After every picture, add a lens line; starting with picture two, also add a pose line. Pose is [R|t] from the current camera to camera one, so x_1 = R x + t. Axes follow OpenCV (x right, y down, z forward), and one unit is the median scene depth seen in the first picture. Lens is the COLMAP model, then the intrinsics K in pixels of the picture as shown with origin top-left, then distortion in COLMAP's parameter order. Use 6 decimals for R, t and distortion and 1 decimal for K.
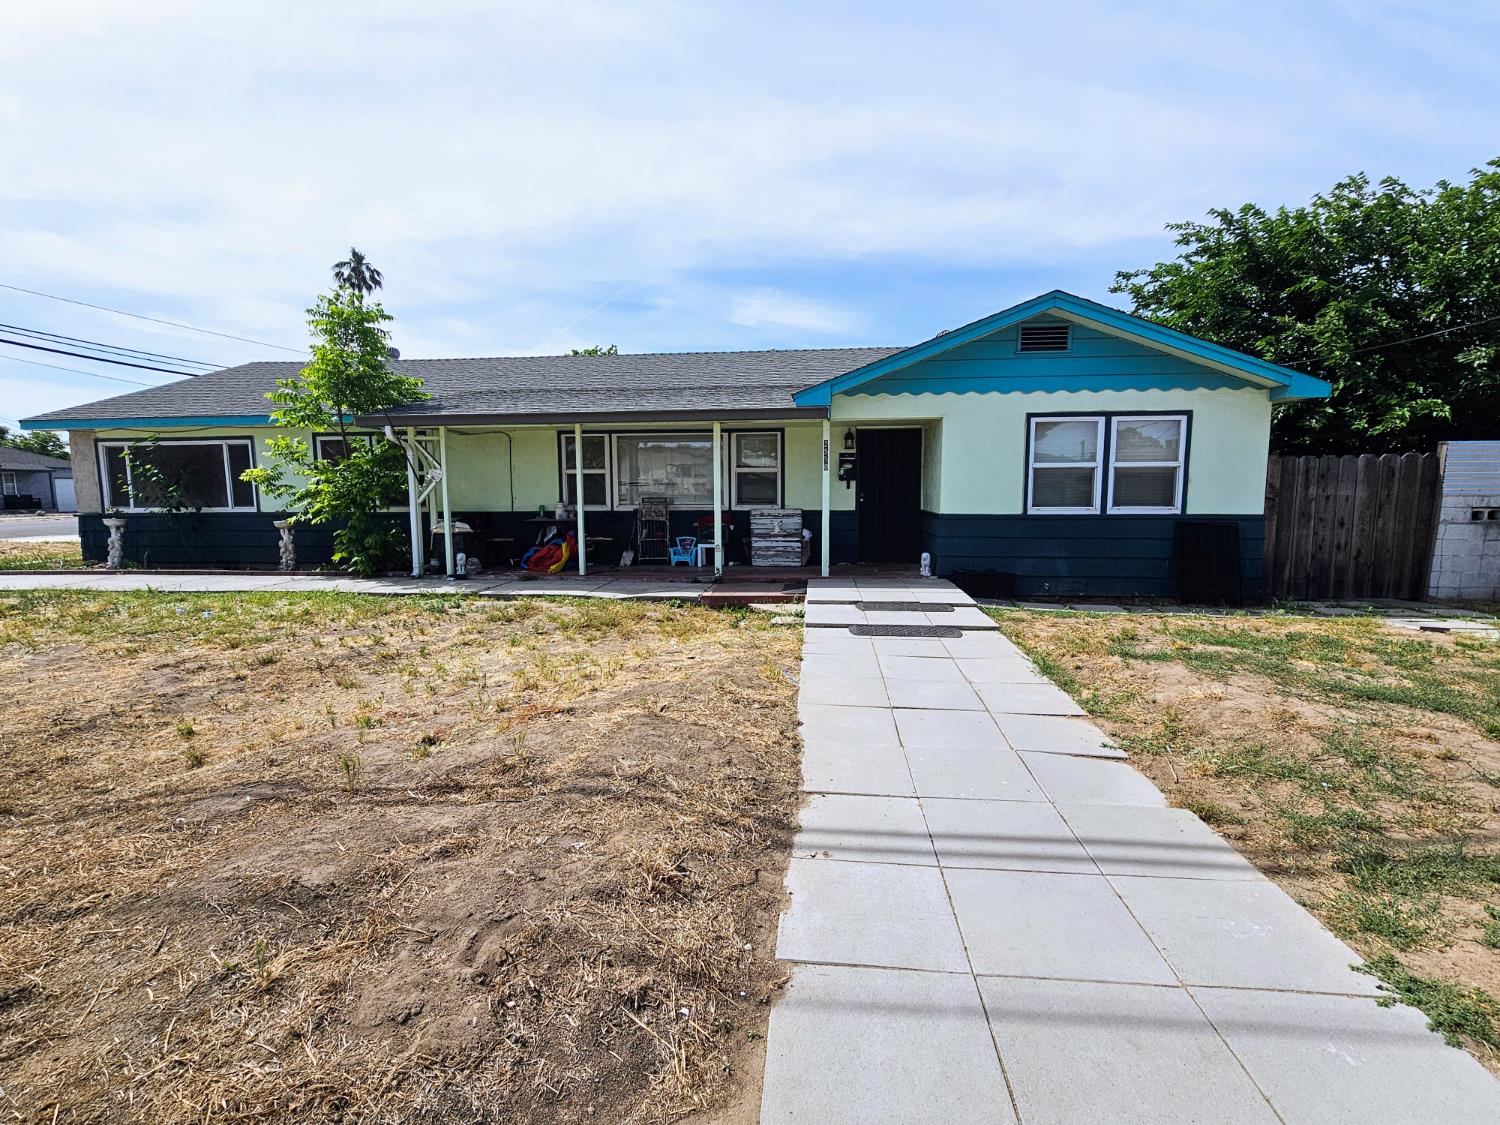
lens RADIAL K [[693.8, 0, 750.0], [0, 693.8, 562.5], [0, 0, 1]] dist [-0.010497, -0.000640]
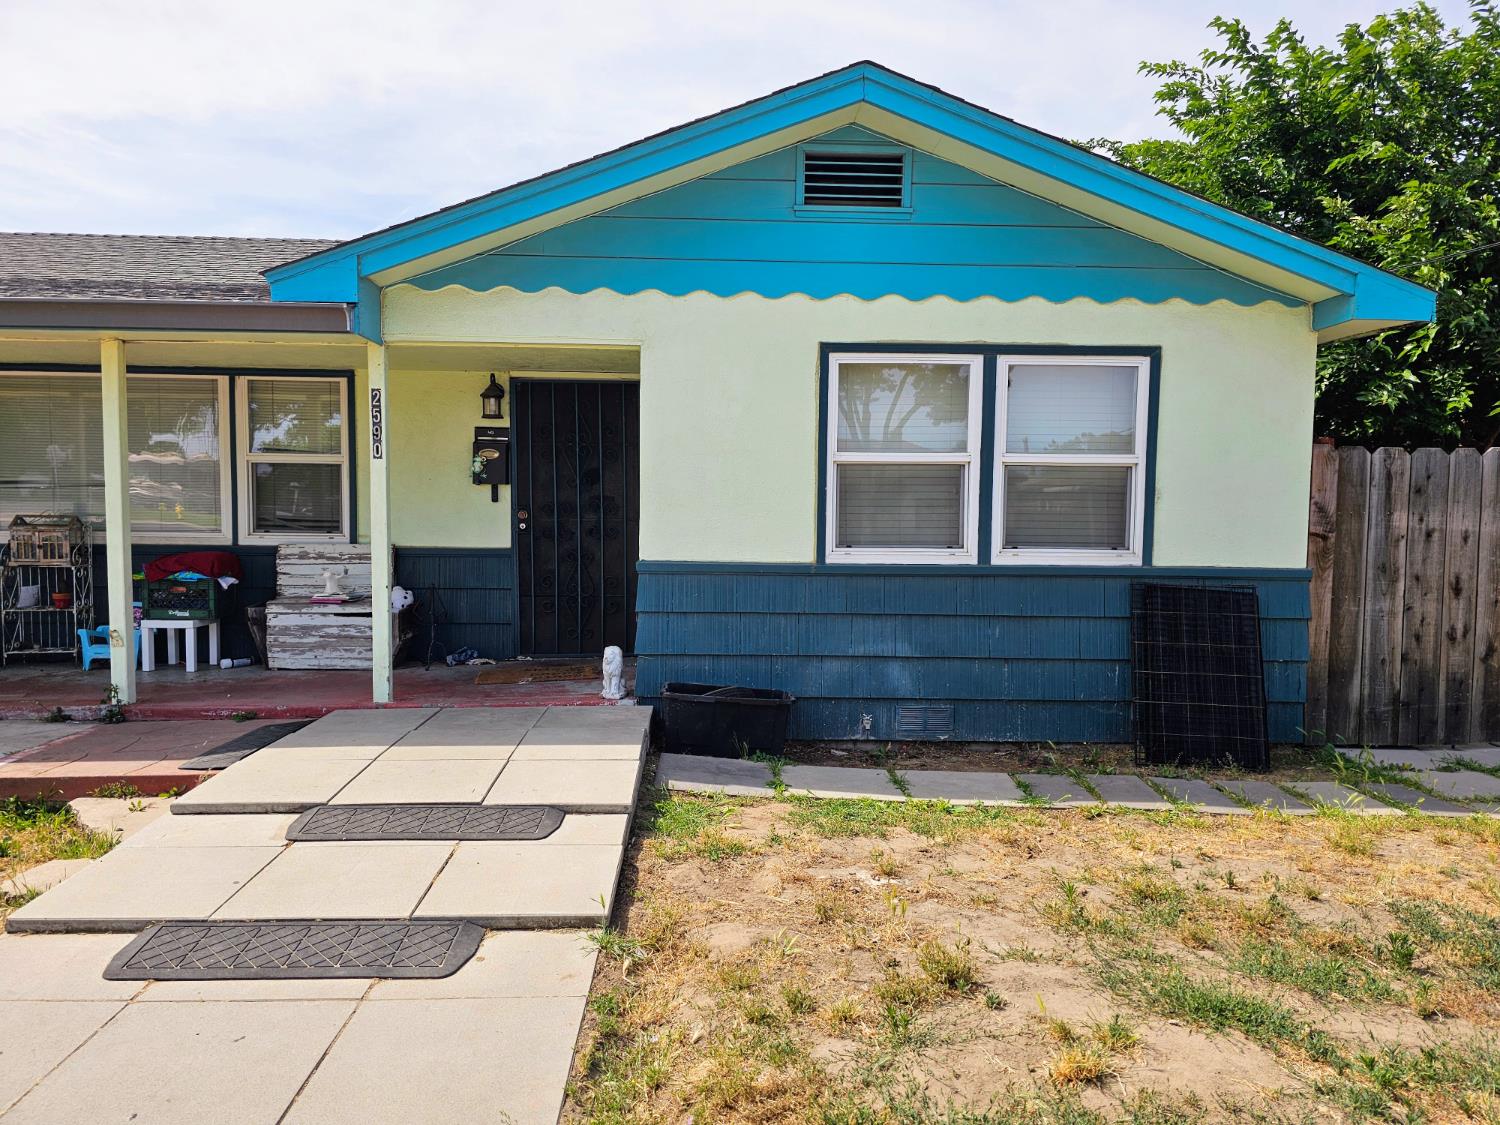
lens RADIAL K [[1022.5, 0, 751.2], [0, 1022.5, 558.1], [0, 0, 1]] dist [0.057953, -0.058067]
pose [[0.988533, 0.008598, 0.150758, 0.254919], [-0.000695, 0.998626, -0.052391, -0.038543], [-0.151001, 0.051686, 0.987181, 0.347879]]
